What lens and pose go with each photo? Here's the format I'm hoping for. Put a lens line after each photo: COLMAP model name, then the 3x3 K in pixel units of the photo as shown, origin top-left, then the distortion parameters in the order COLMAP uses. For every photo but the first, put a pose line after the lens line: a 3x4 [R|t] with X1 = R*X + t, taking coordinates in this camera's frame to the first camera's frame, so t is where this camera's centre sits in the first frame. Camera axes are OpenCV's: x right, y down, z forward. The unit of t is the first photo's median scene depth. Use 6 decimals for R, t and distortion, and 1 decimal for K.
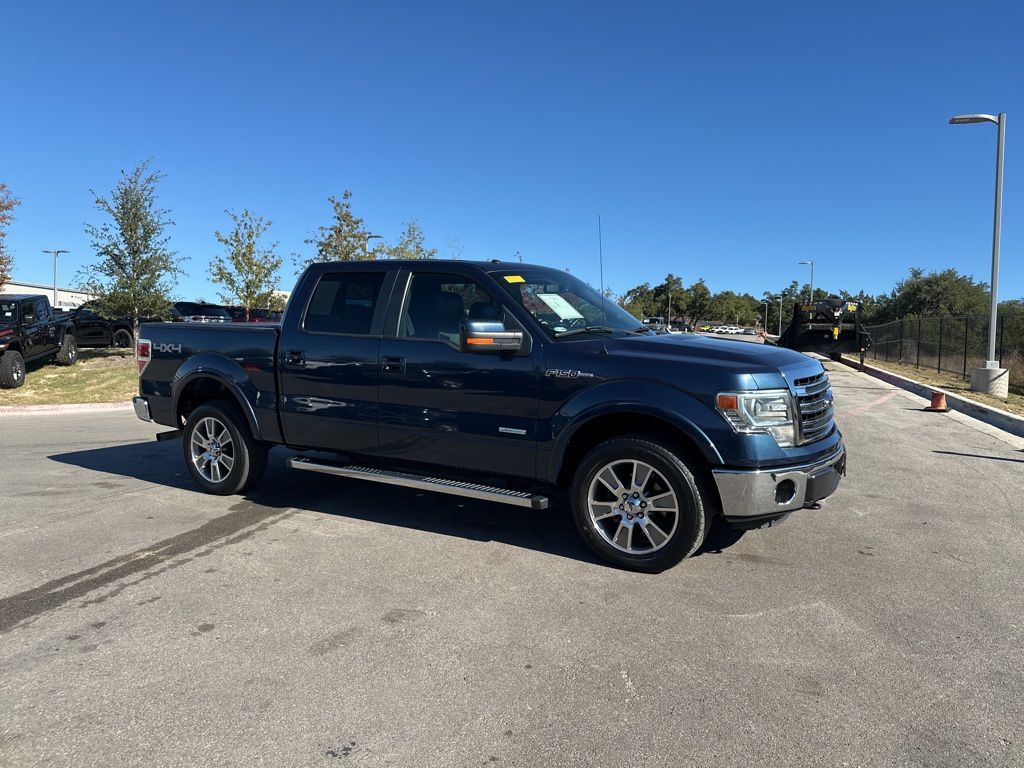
lens RADIAL K [[720.5, 0, 512.0], [0, 720.5, 384.0], [0, 0, 1]] dist [0.097402, -0.147735]
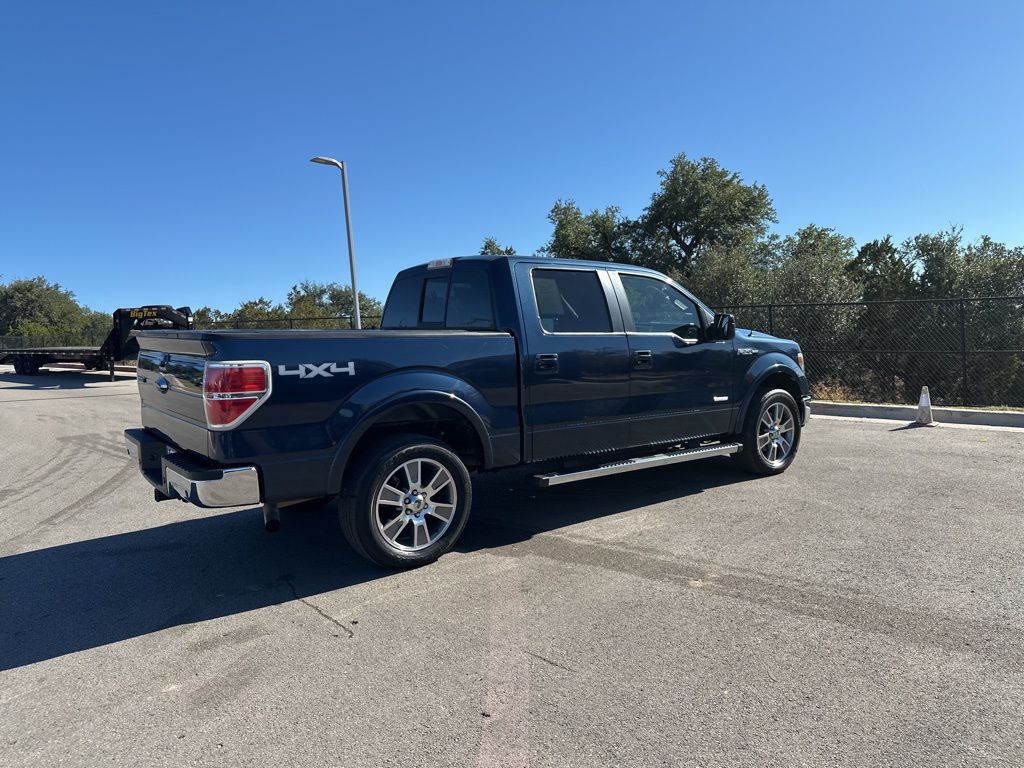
lens RADIAL K [[718.1, 0, 506.9], [0, 718.1, 379.4], [0, 0, 1]] dist [0.102663, -0.155245]
pose [[0.372949, -0.086460, 0.923815, -1.016720], [0.102929, 0.993359, 0.051416, -0.058683], [-0.922125, 0.075912, 0.379372, 0.637432]]
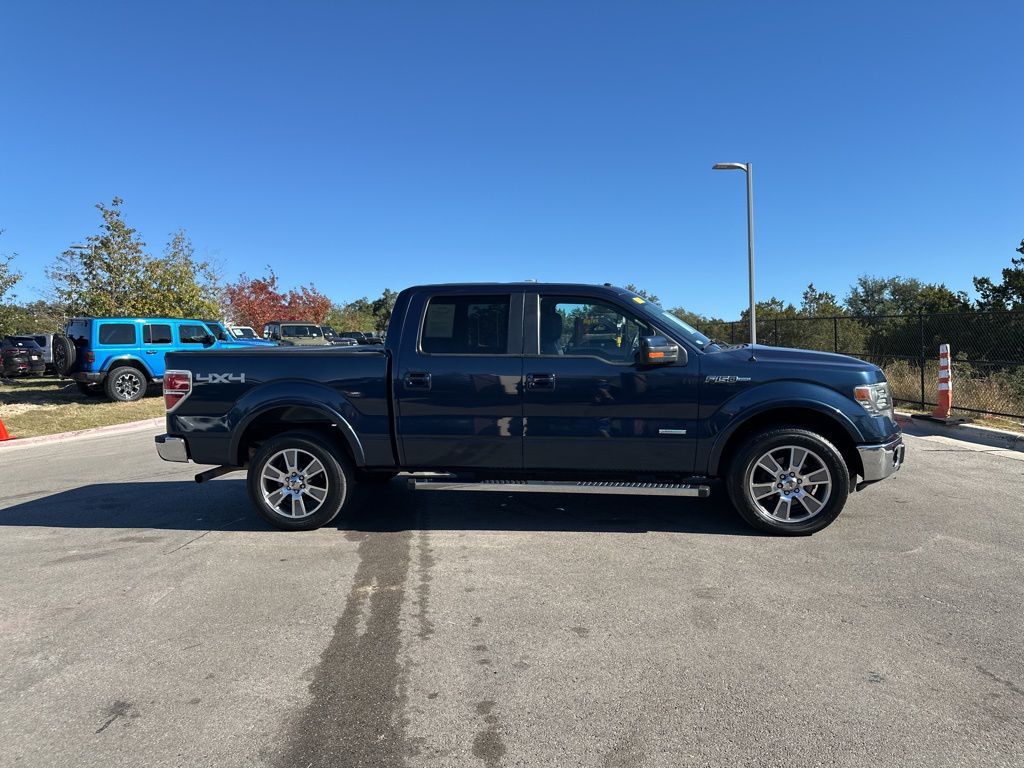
lens RADIAL K [[718.1, 0, 506.9], [0, 718.1, 379.4], [0, 0, 1]] dist [0.102663, -0.155245]
pose [[0.920366, -0.051284, 0.387680, -0.511361], [0.061003, 0.998056, -0.012795, -0.014907], [-0.386270, 0.035425, 0.921705, 0.026705]]
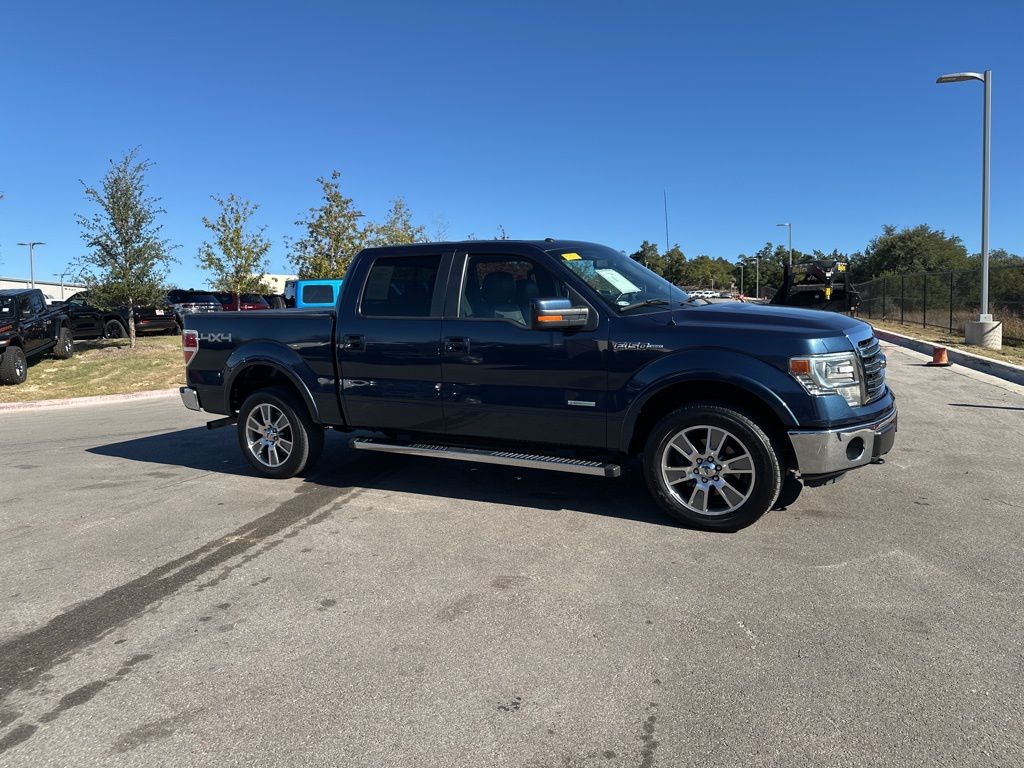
lens RADIAL K [[718.1, 0, 506.9], [0, 718.1, 379.4], [0, 0, 1]] dist [0.102663, -0.155245]
pose [[0.998714, -0.045298, 0.022787, -0.096315], [0.044573, 0.998513, 0.031388, -0.005147], [-0.024175, -0.030332, 0.999247, -0.023486]]
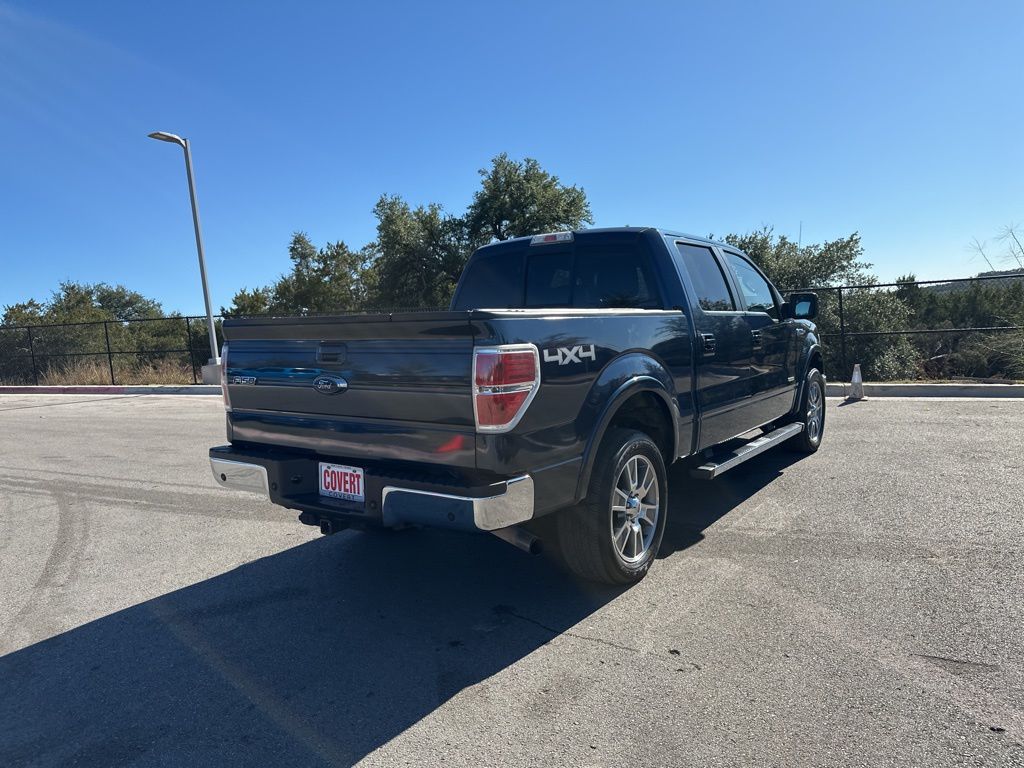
lens RADIAL K [[720.5, 0, 512.0], [0, 720.5, 384.0], [0, 0, 1]] dist [0.097402, -0.147735]
pose [[0.083943, -0.101334, 0.991305, -1.017775], [0.126803, 0.987815, 0.090240, -0.083303], [-0.988370, 0.118126, 0.095769, 1.027719]]
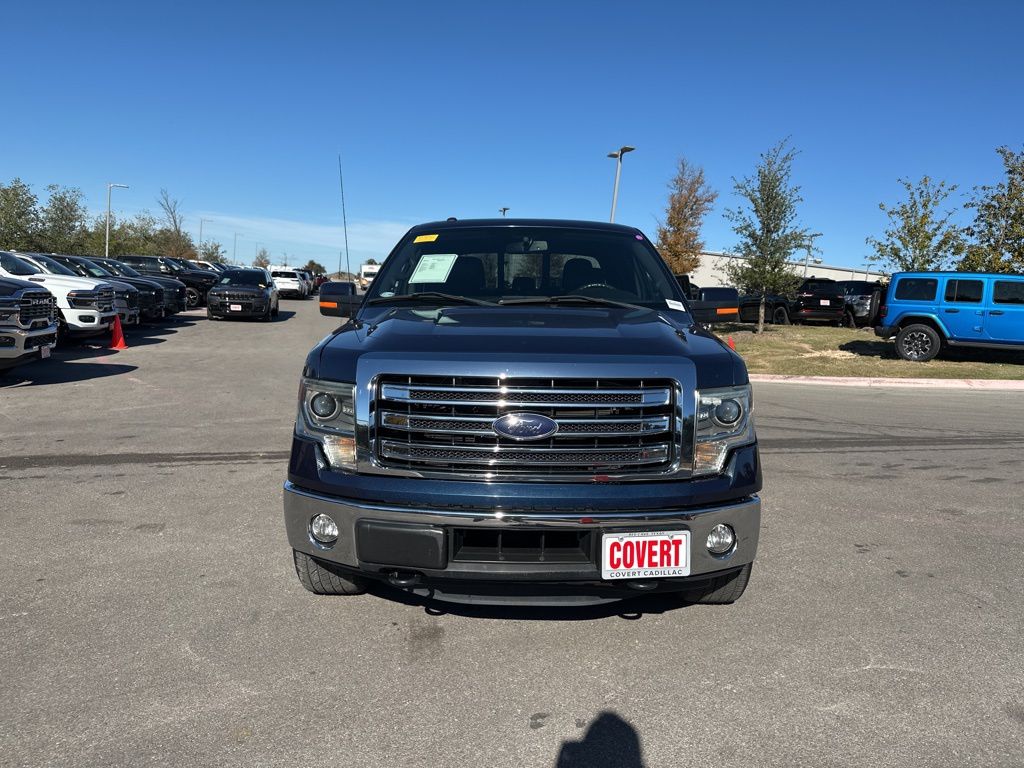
lens RADIAL K [[718.1, 0, 506.9], [0, 718.1, 379.4], [0, 0, 1]] dist [0.102663, -0.155245]
pose [[0.514804, 0.113723, -0.849732, 0.602593], [-0.098079, 0.992468, 0.073406, -0.035428], [0.851679, 0.045551, 0.522080, 0.469829]]
